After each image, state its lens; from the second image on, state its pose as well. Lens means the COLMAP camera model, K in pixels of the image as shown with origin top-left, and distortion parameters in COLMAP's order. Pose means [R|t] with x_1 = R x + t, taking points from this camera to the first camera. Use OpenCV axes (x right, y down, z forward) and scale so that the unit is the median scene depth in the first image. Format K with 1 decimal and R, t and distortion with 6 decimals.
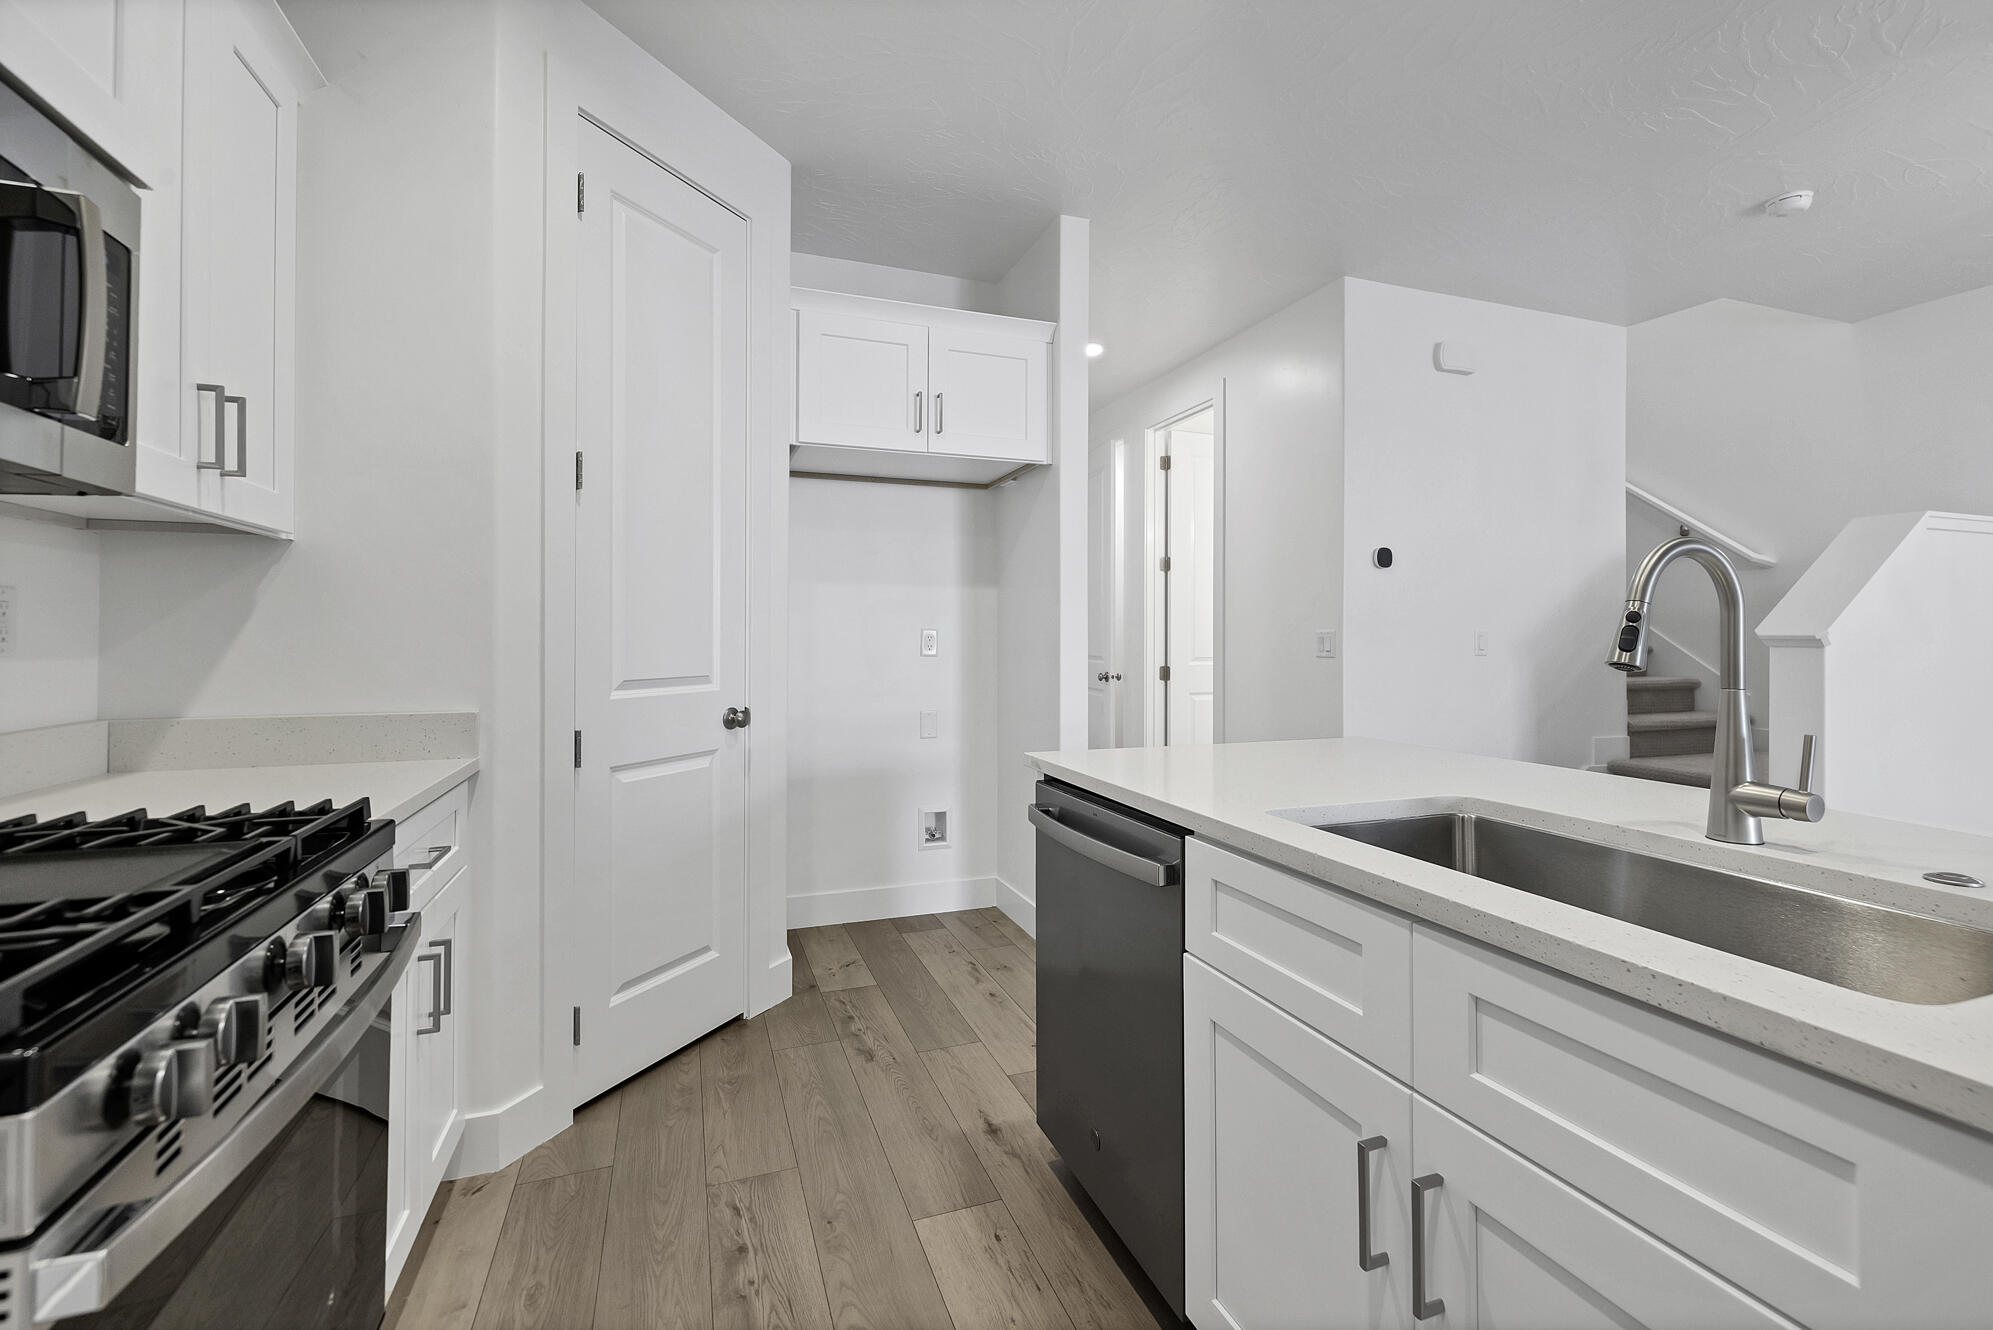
lens RADIAL K [[891.3, 0, 994.5], [0, 891.3, 622.7], [0, 0, 1]] dist [0.090490, 0.000024]
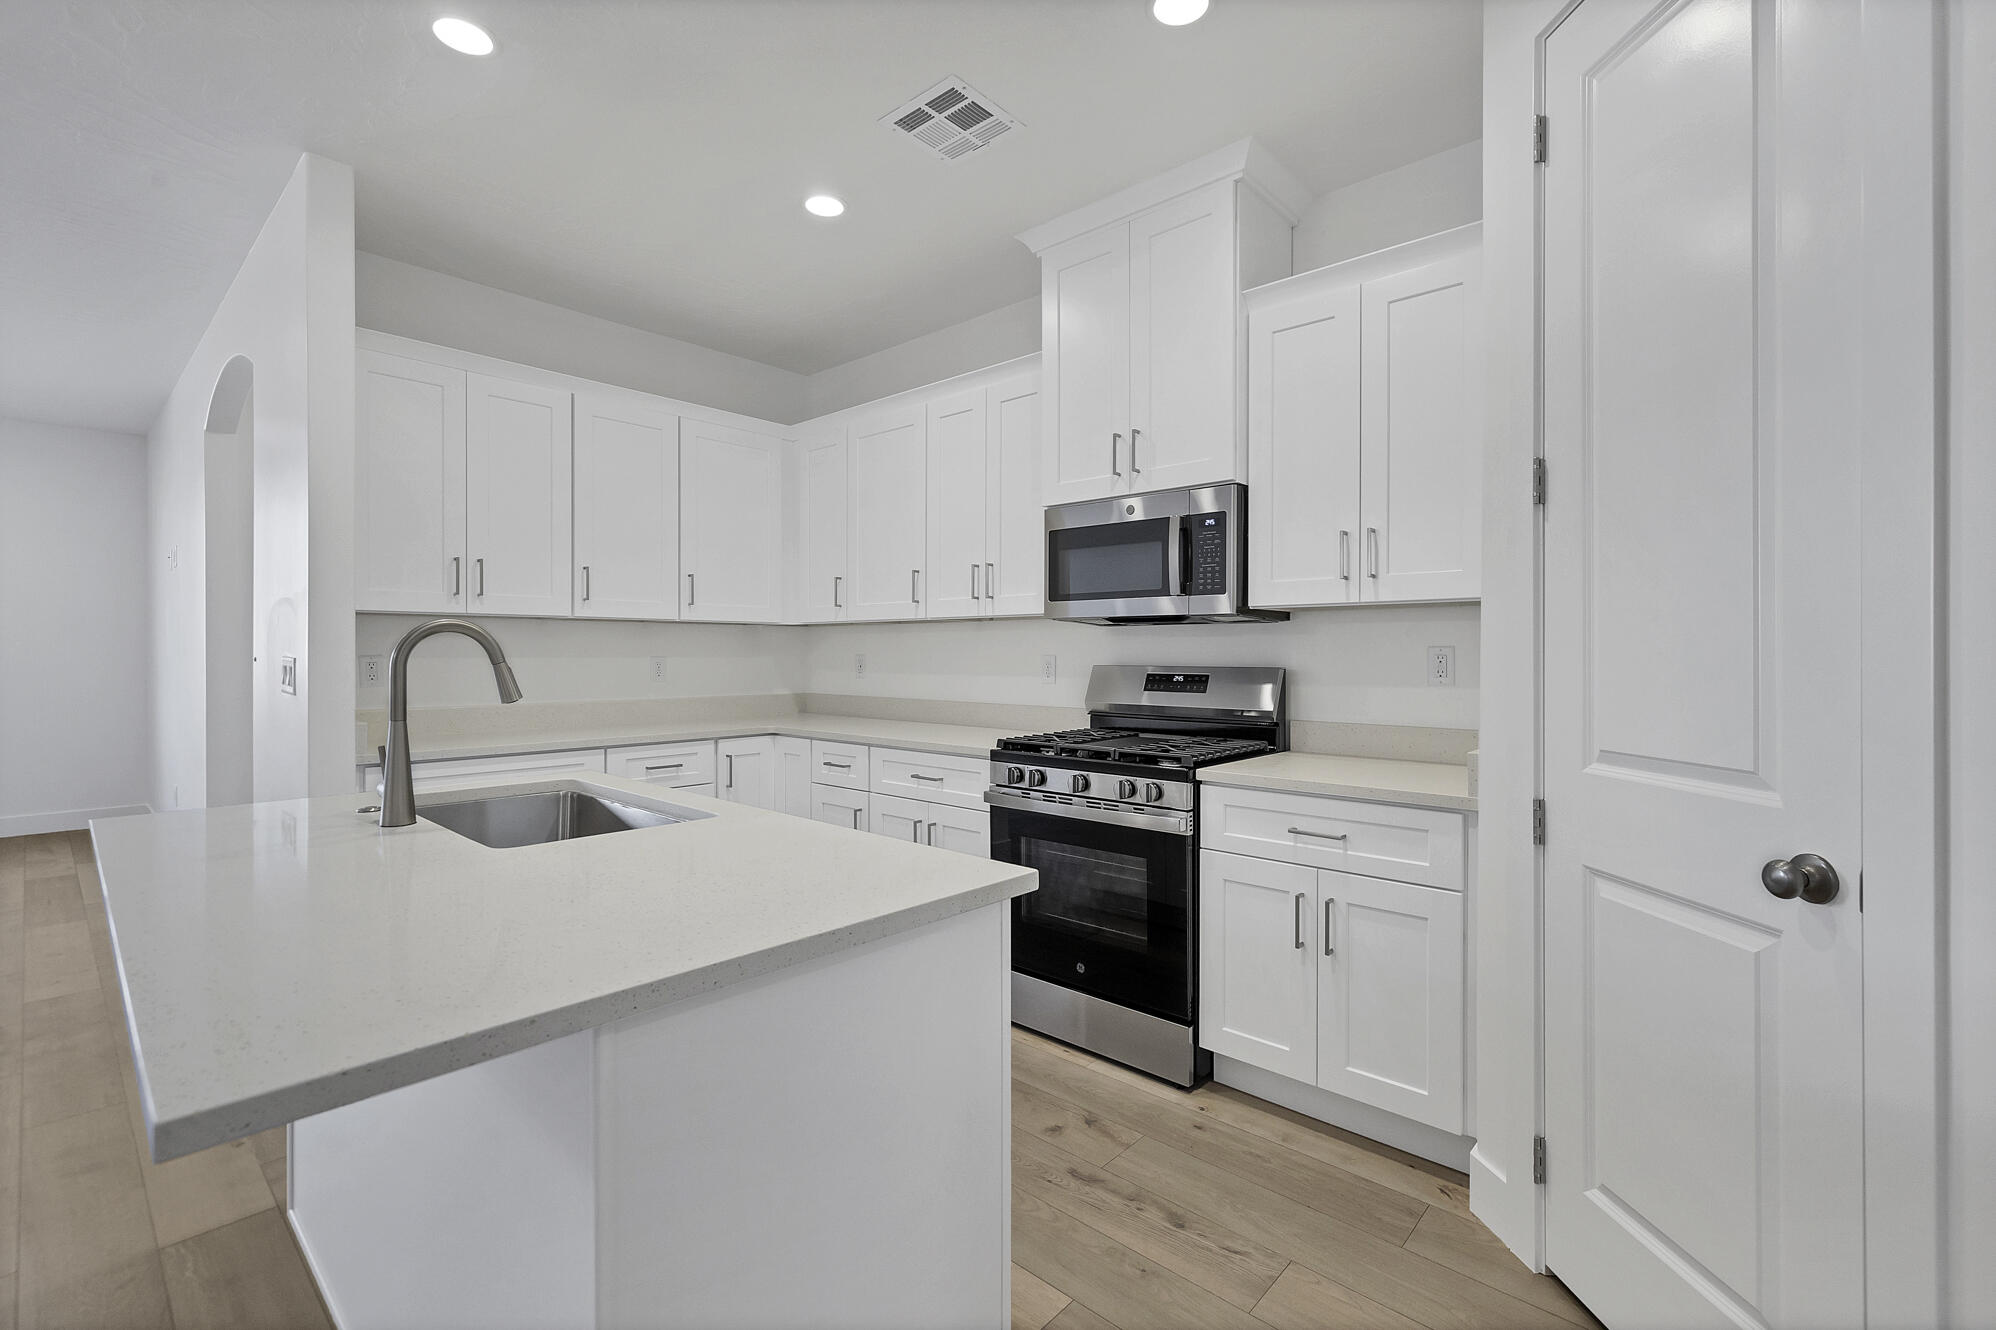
lens RADIAL K [[893.4, 0, 995.9], [0, 893.4, 650.9], [0, 0, 1]] dist [0.022291, 0.000103]
pose [[-0.887319, -0.008249, -0.461083, 0.390858], [0.001698, 0.999775, -0.021154, 0.003600], [0.461154, -0.019553, -0.887105, 1.699609]]
